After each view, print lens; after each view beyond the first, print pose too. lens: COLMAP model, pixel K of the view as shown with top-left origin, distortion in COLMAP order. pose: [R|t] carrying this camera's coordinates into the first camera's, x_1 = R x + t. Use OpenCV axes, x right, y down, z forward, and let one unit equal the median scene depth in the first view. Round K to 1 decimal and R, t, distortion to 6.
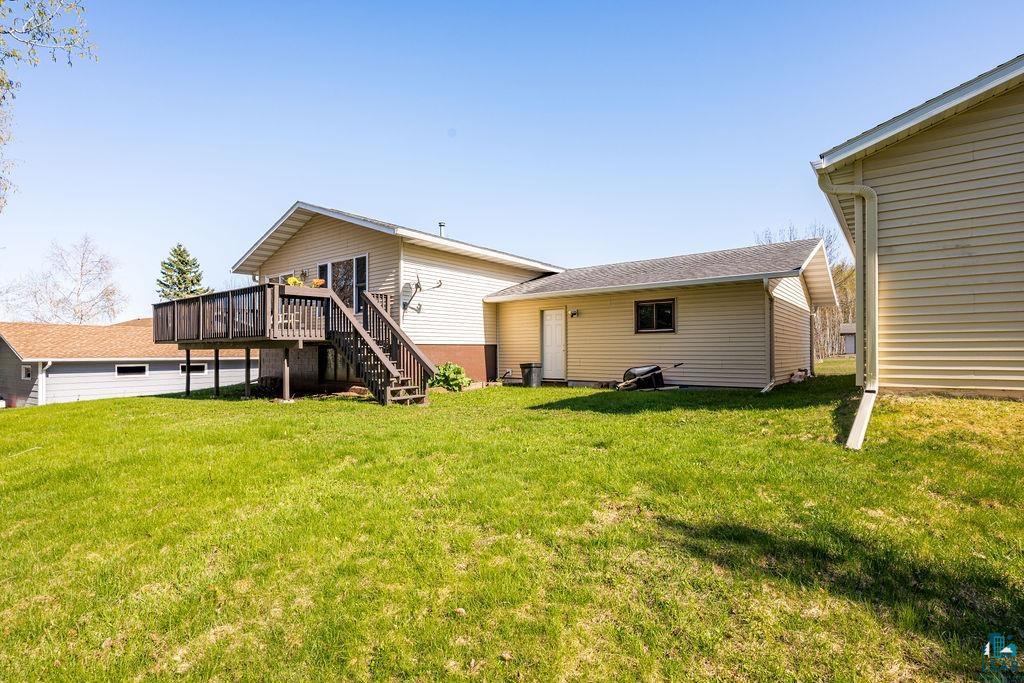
lens RADIAL K [[496.5, 0, 512.0], [0, 496.5, 344.8], [0, 0, 1]] dist [-0.000955, -0.000054]
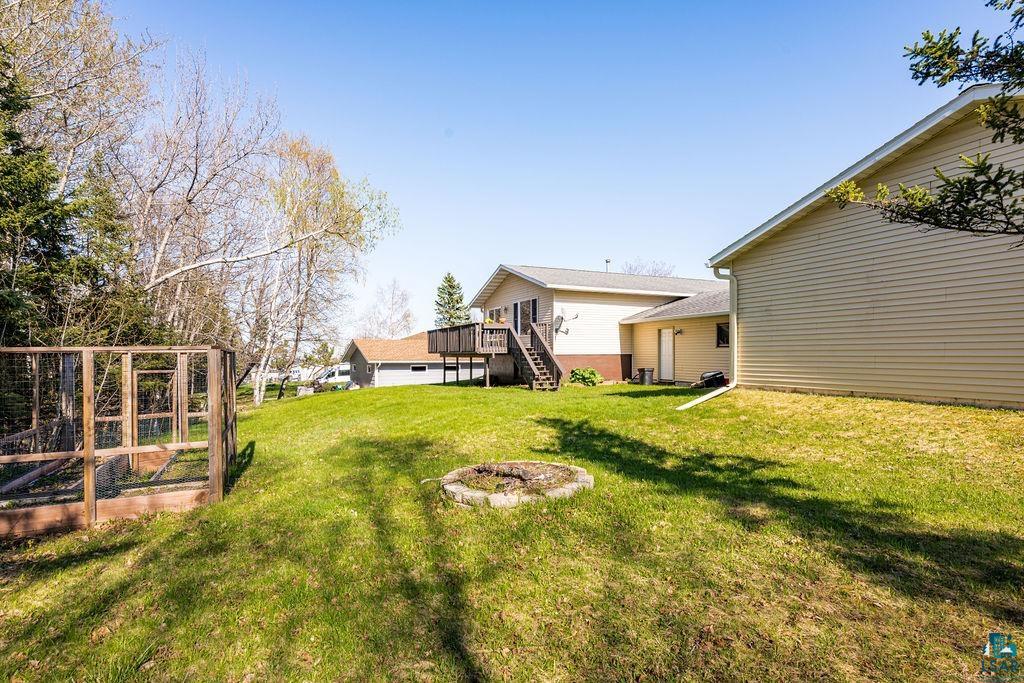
lens RADIAL K [[506.4, 0, 500.6], [0, 506.4, 351.6], [0, 0, 1]] dist [-0.001467, 0.001034]
pose [[0.878239, -0.000359, -0.478222, 0.358877], [0.005043, 0.999951, 0.008510, -0.023881], [0.478196, -0.009886, 0.878198, -0.447782]]
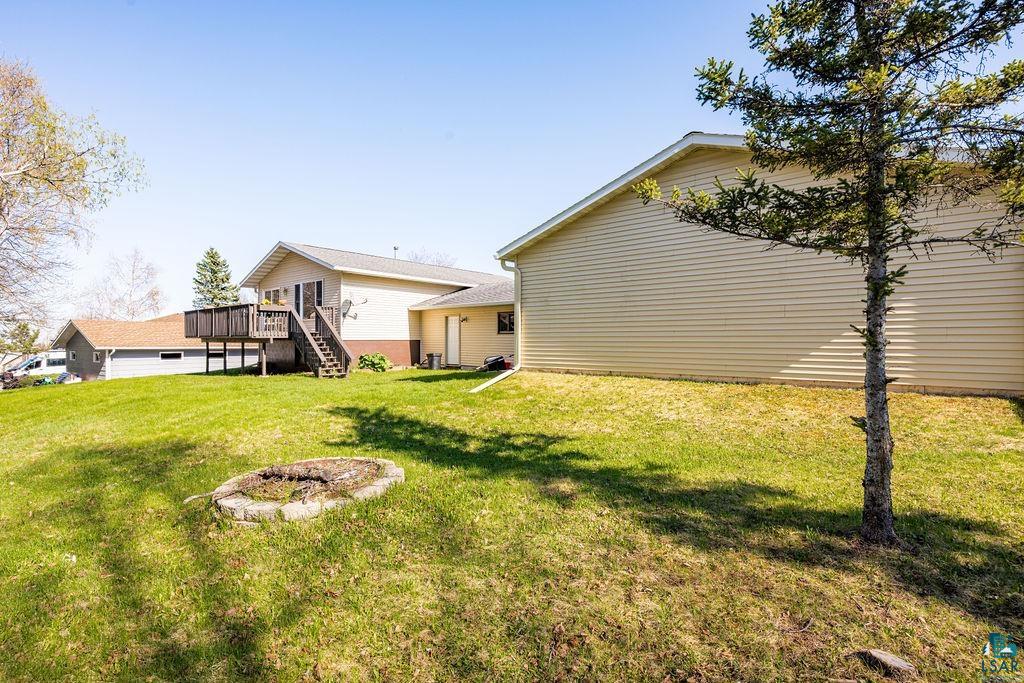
lens RADIAL K [[487.9, 0, 509.2], [0, 487.9, 340.2], [0, 0, 1]] dist [0.000398, 0.001049]
pose [[0.998673, 0.006800, -0.051057, 0.328601], [-0.006174, 0.999904, 0.012413, -0.020810], [0.051137, -0.012082, 0.998619, -0.416914]]
